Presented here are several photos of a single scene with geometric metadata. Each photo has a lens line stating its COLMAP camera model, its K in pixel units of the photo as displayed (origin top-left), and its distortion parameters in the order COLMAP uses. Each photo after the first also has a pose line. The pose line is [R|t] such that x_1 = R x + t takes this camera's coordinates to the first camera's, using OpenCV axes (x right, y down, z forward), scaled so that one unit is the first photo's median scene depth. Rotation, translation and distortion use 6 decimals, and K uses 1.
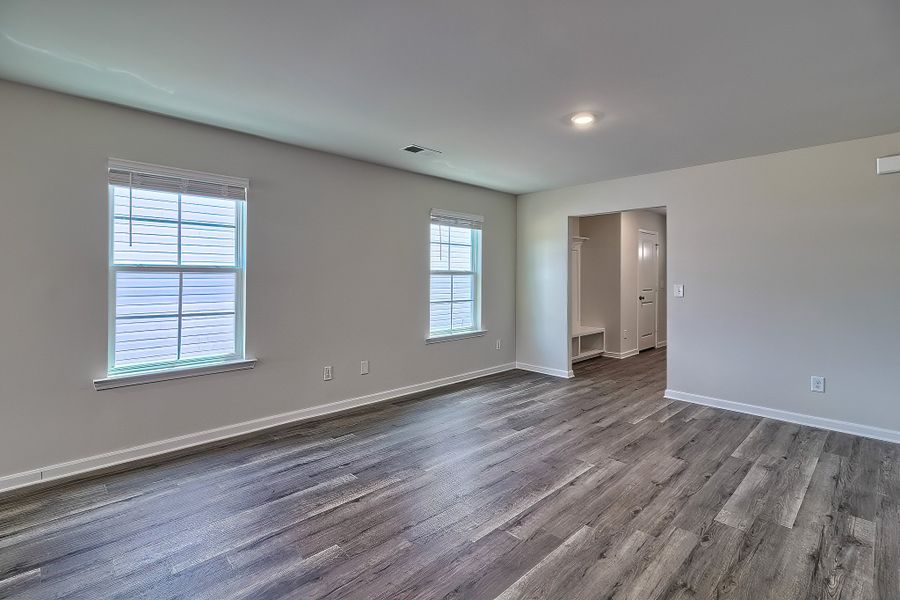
lens RADIAL K [[420.8, 0, 448.1], [0, 420.8, 273.9], [0, 0, 1]] dist [-0.002875, 0.002074]
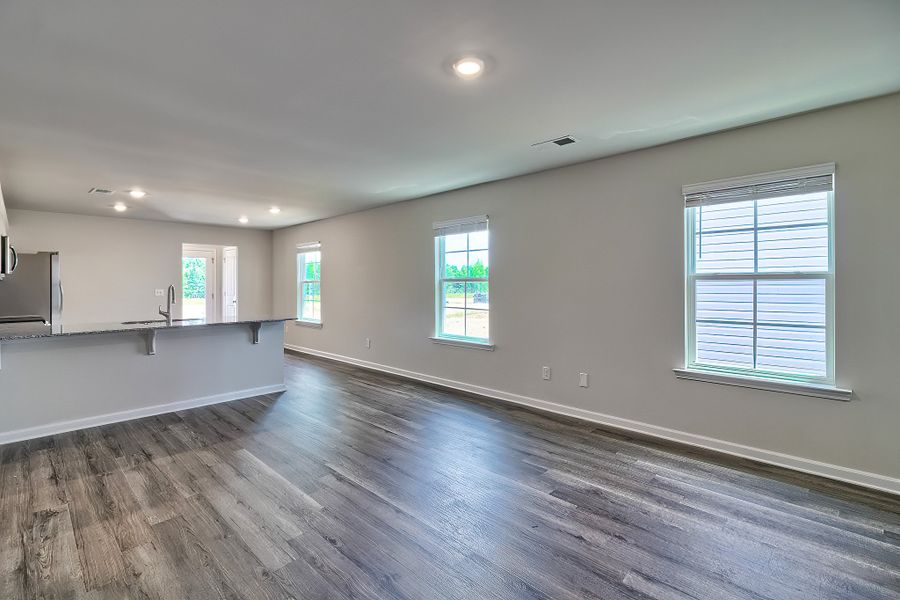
lens RADIAL K [[420.8, 0, 449.5], [0, 420.8, 296.6], [0, 0, 1]] dist [-0.002875, 0.002074]
pose [[0.027724, 0.026895, -0.999254, 0.955378], [0.011598, 0.999562, 0.027225, 0.006307], [0.999548, -0.012345, 0.027400, 0.869399]]
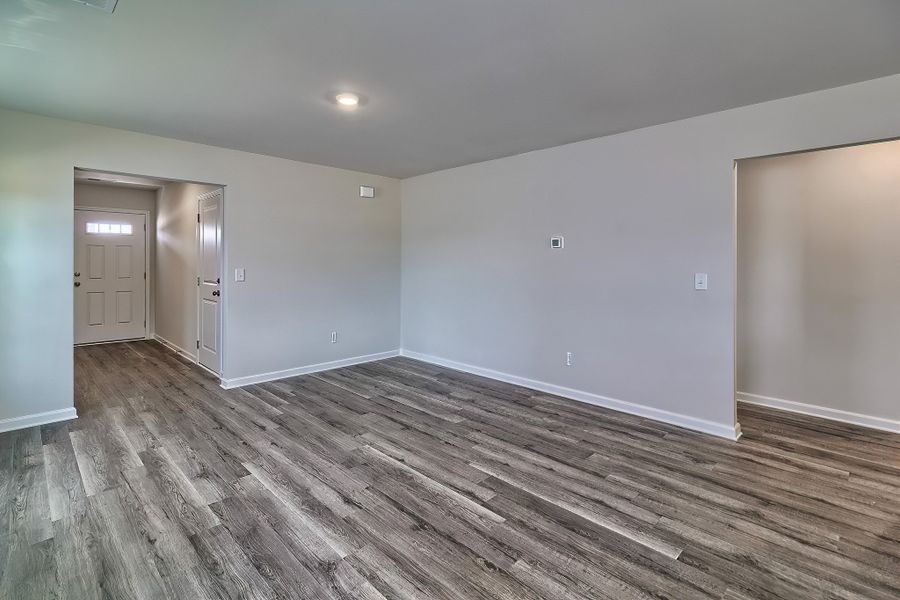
lens RADIAL K [[427.1, 0, 441.6], [0, 427.1, 267.0], [0, 0, 1]] dist [0.010742, 0.000798]
pose [[0.000922, -0.017911, 0.999839, -0.618652], [-0.011993, 0.999767, 0.017921, -0.006505], [-0.999928, -0.012007, 0.000707, 0.720124]]
